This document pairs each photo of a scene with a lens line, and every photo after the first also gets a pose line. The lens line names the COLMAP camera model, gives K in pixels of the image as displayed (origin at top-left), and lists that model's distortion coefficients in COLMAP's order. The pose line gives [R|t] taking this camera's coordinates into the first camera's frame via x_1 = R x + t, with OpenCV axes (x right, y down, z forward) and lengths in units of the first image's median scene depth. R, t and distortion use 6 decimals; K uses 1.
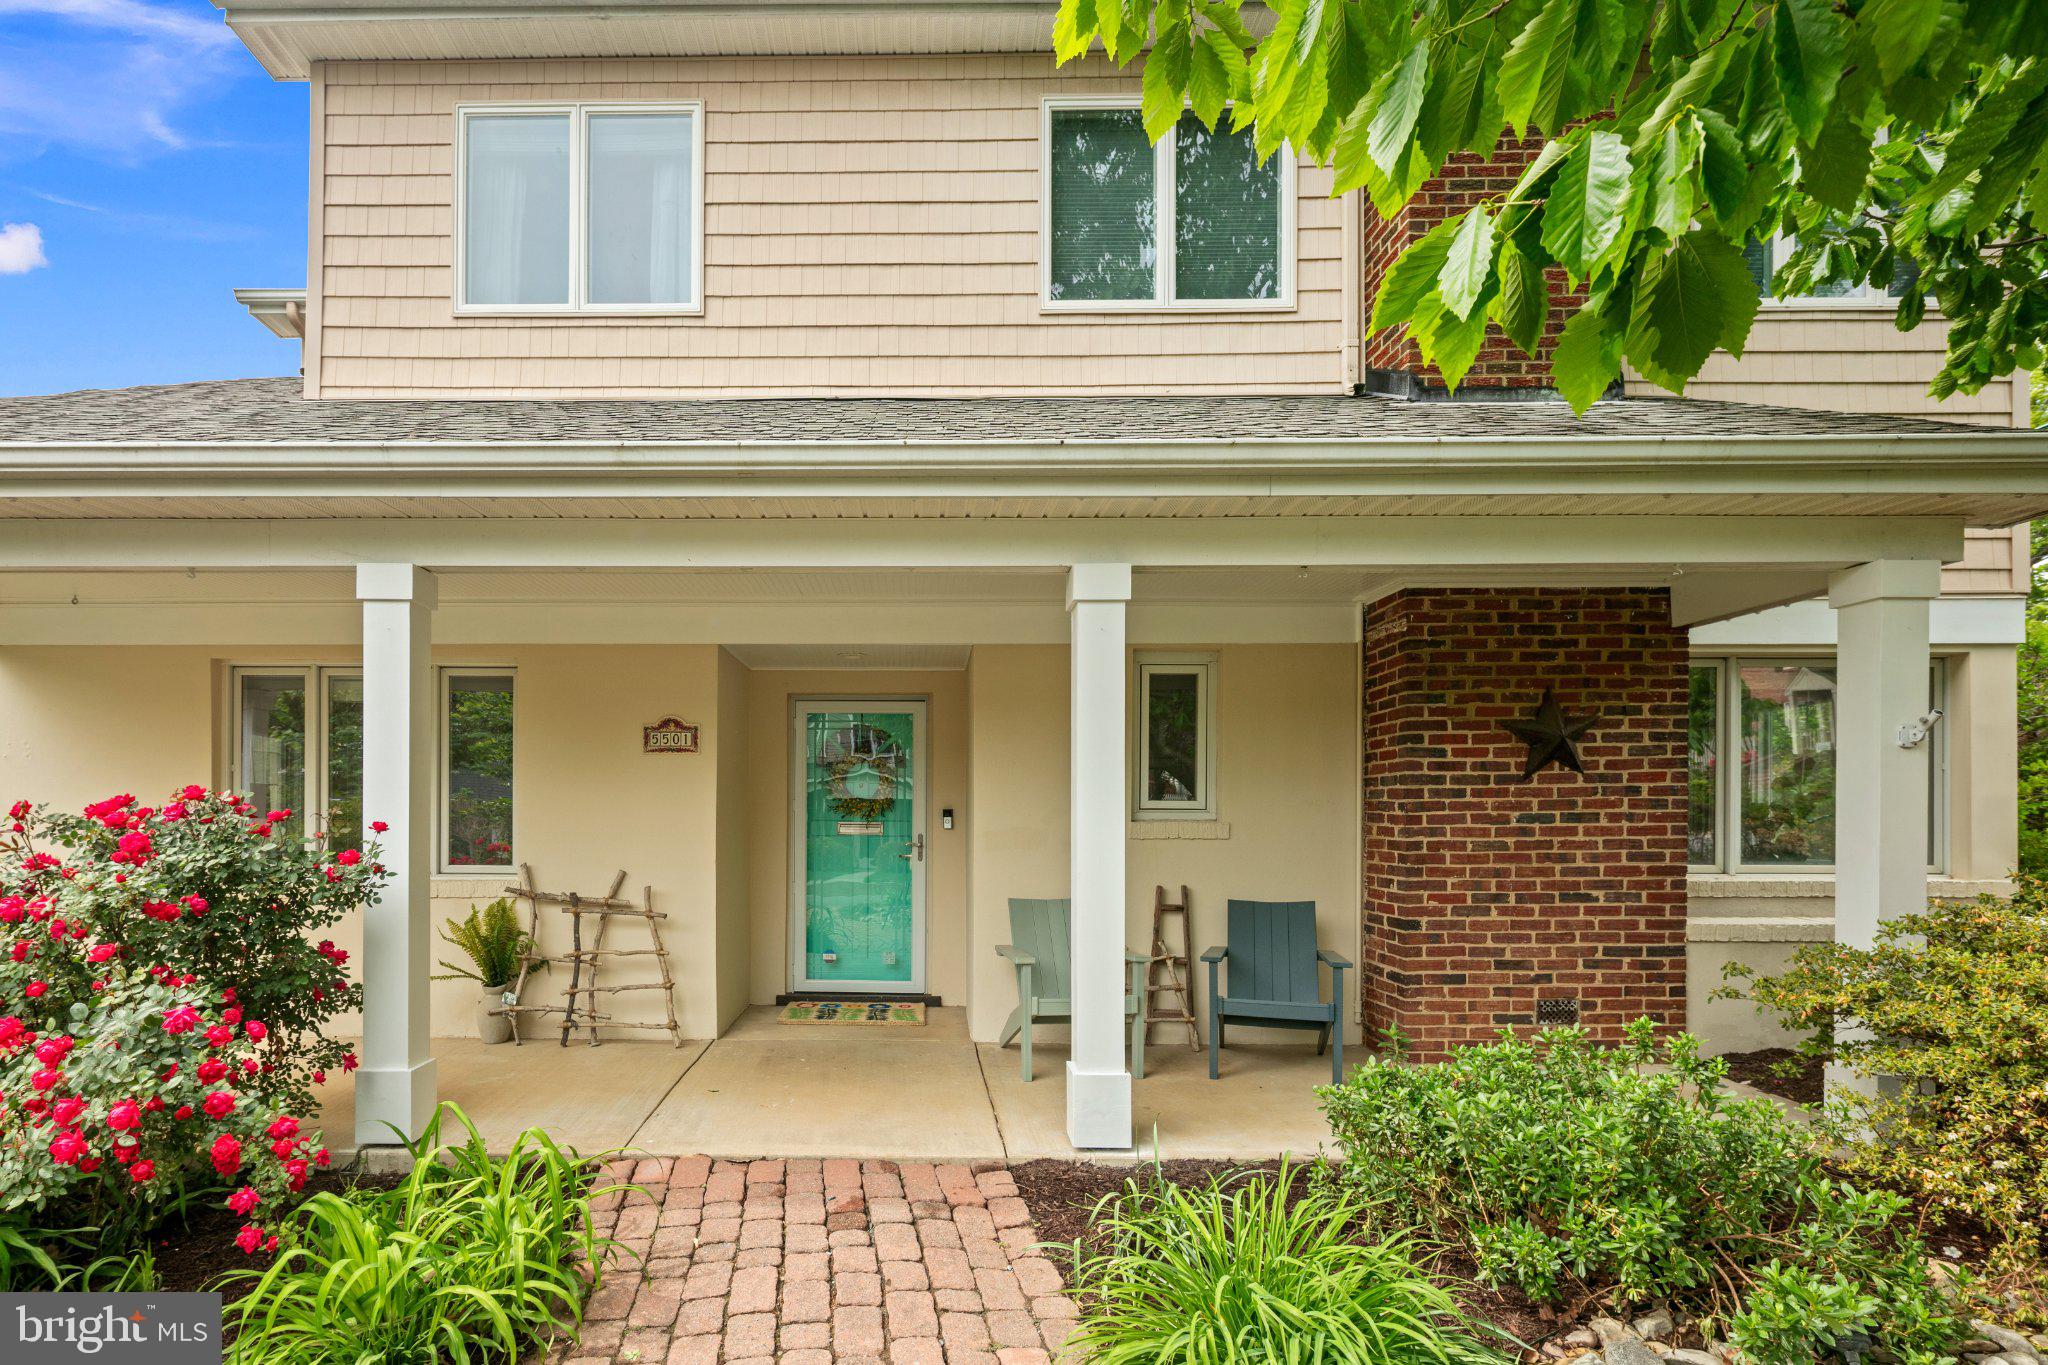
lens RADIAL K [[1007.7, 0, 899.8], [0, 1007.7, 775.3], [0, 0, 1]] dist [-0.003494, -0.000615]
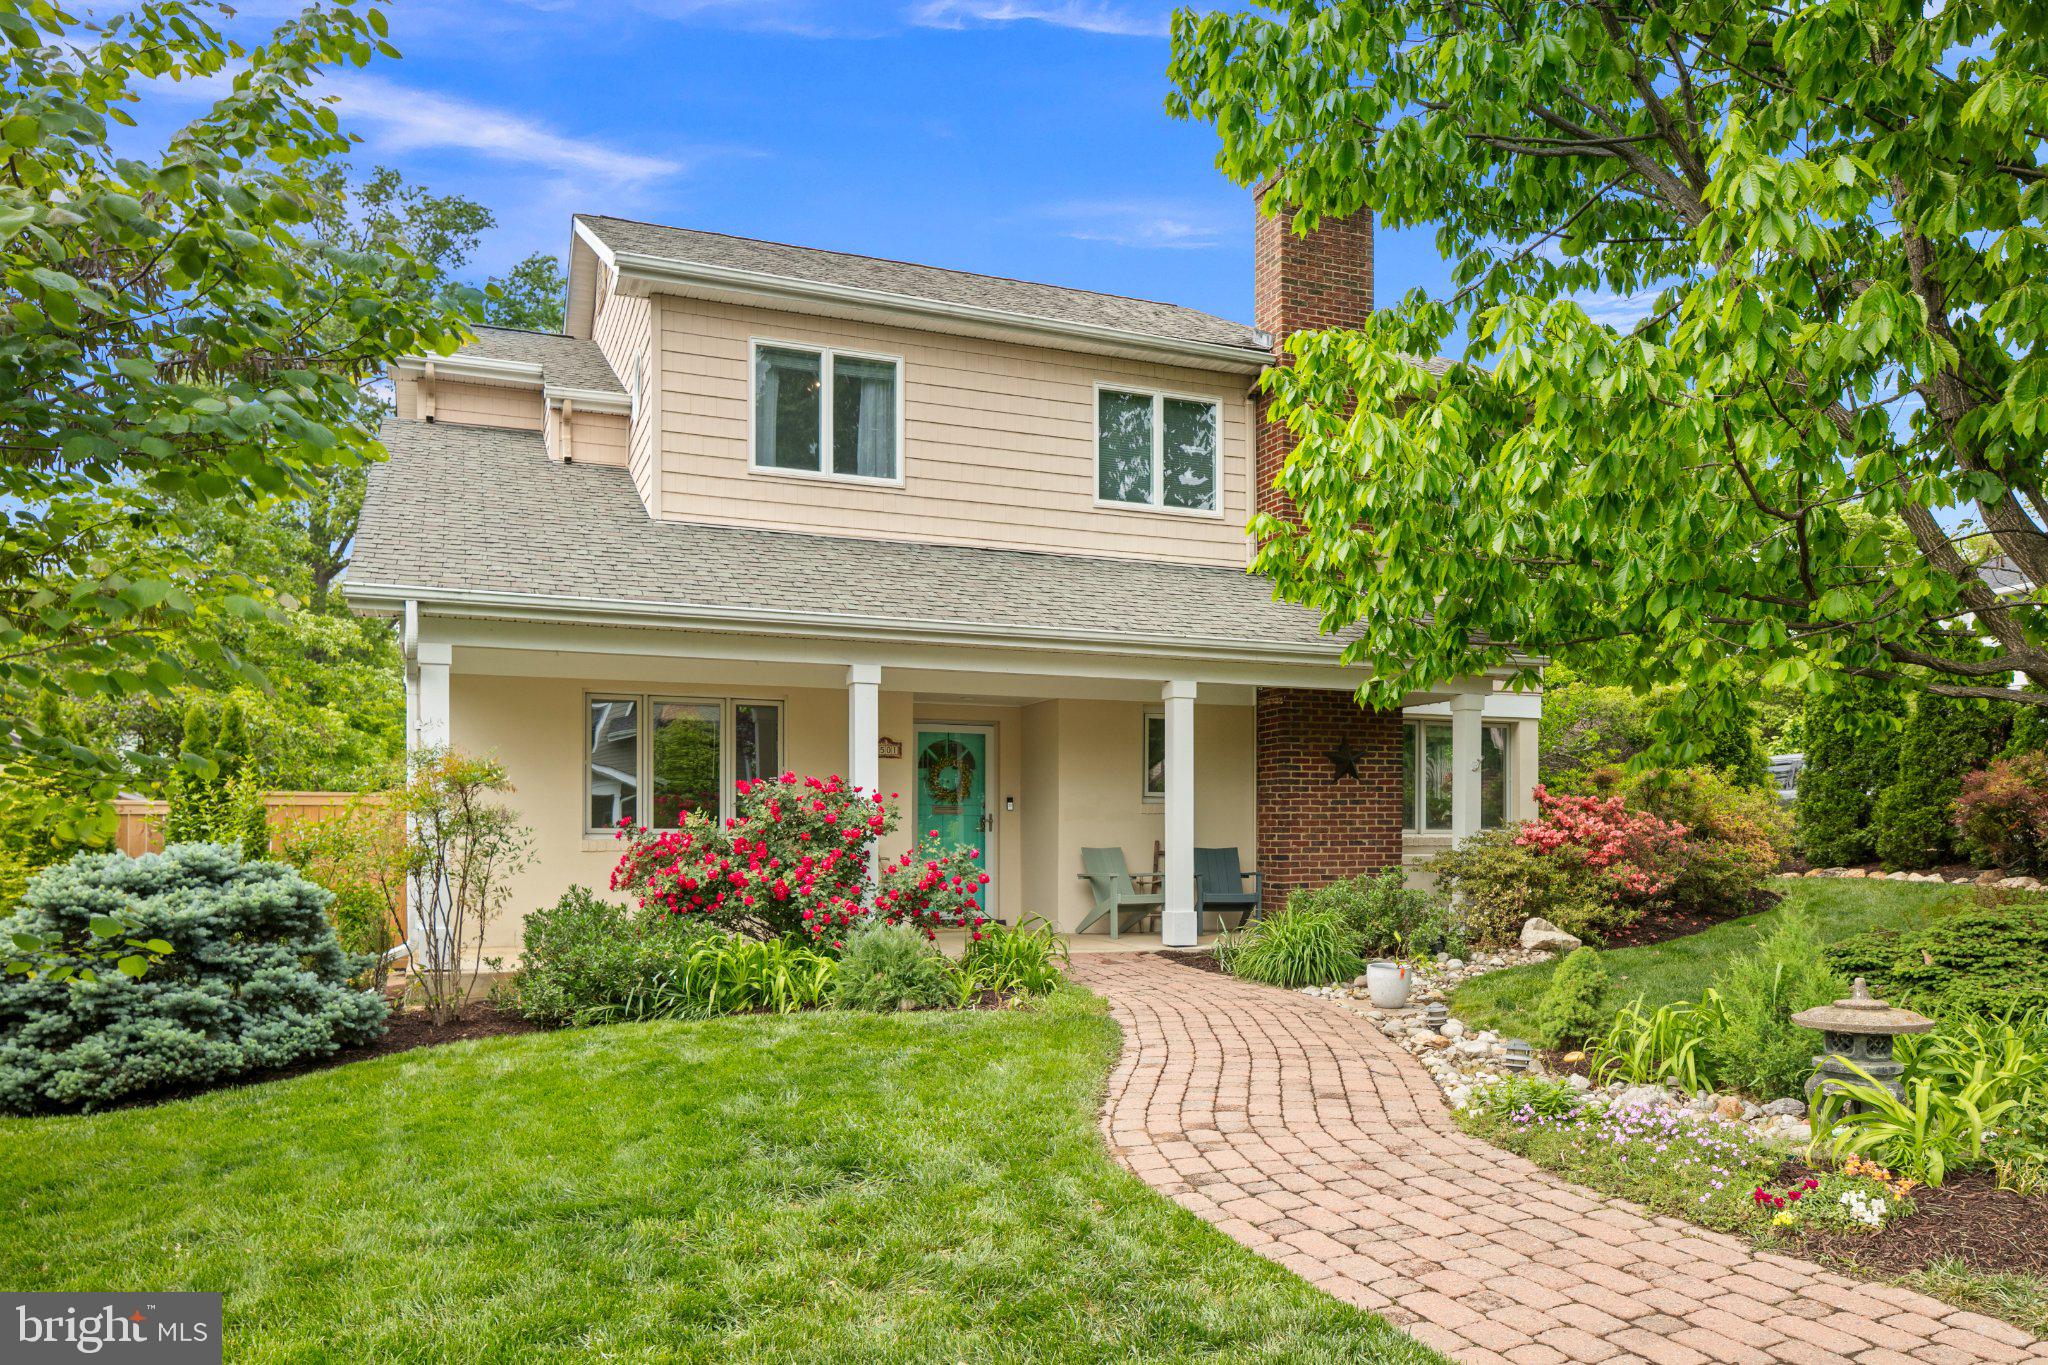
lens RADIAL K [[1421.4, 0, 1021.5], [0, 1421.4, 691.5], [0, 0, 1]] dist [-0.000670, -0.004744]
pose [[0.922526, 0.038490, 0.384012, -0.914500], [-0.016607, 0.998052, -0.060139, 0.003597], [-0.385578, 0.049103, 0.921368, -1.199184]]
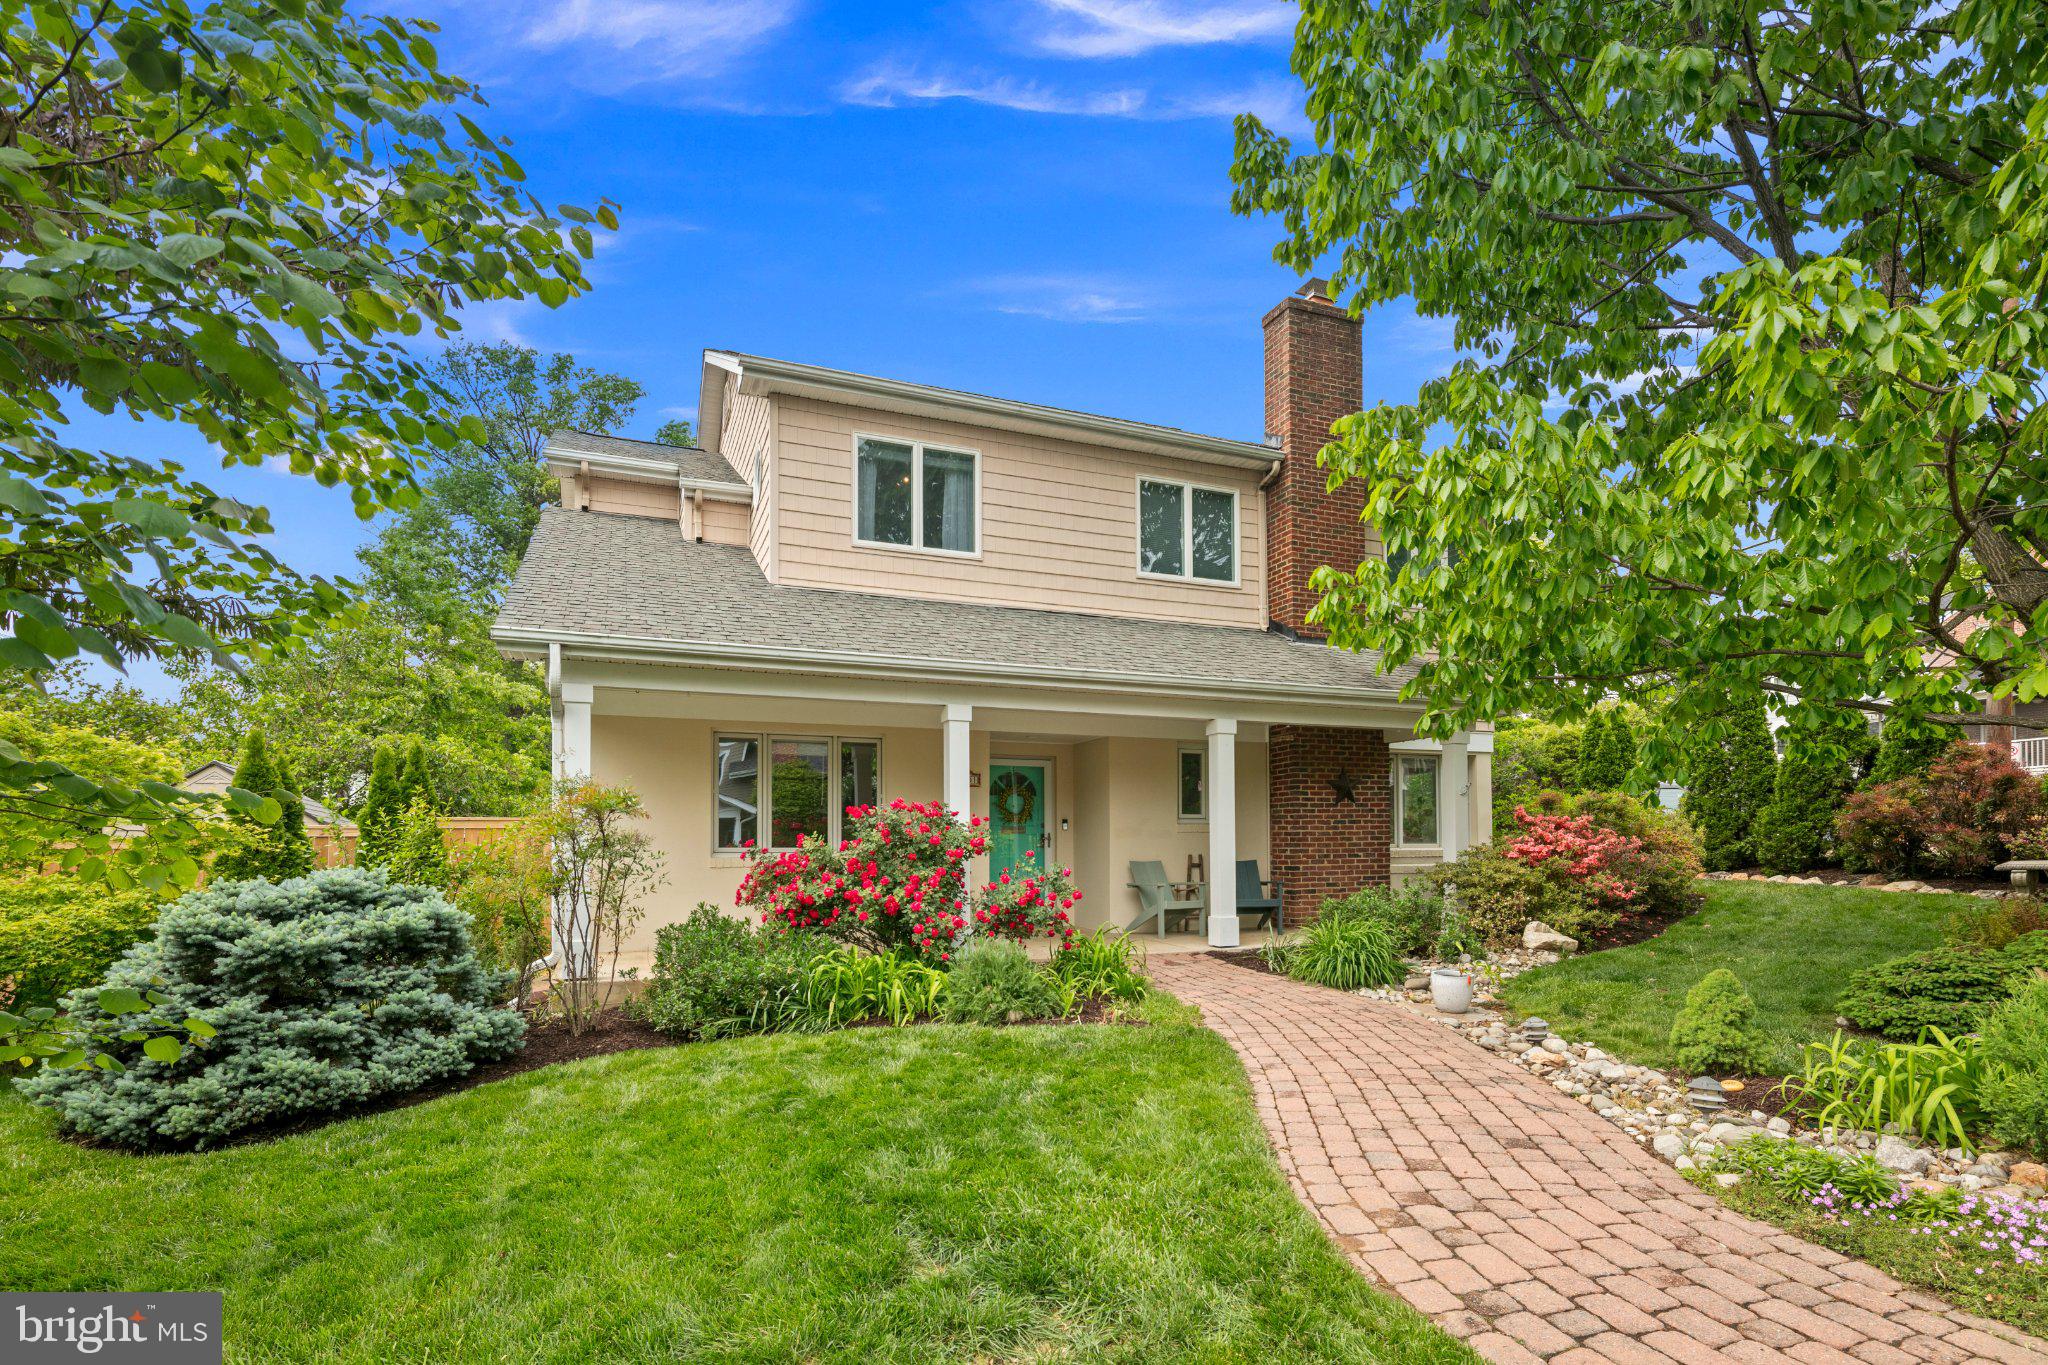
lens RADIAL K [[1007.7, 0, 1036.6], [0, 1007.7, 721.1], [0, 0, 1]] dist [-0.003494, -0.000615]
pose [[0.917691, 0.043137, 0.394947, -0.876183], [-0.012056, 0.996654, -0.080844, 0.006009], [-0.397113, 0.069428, 0.915140, -0.812562]]
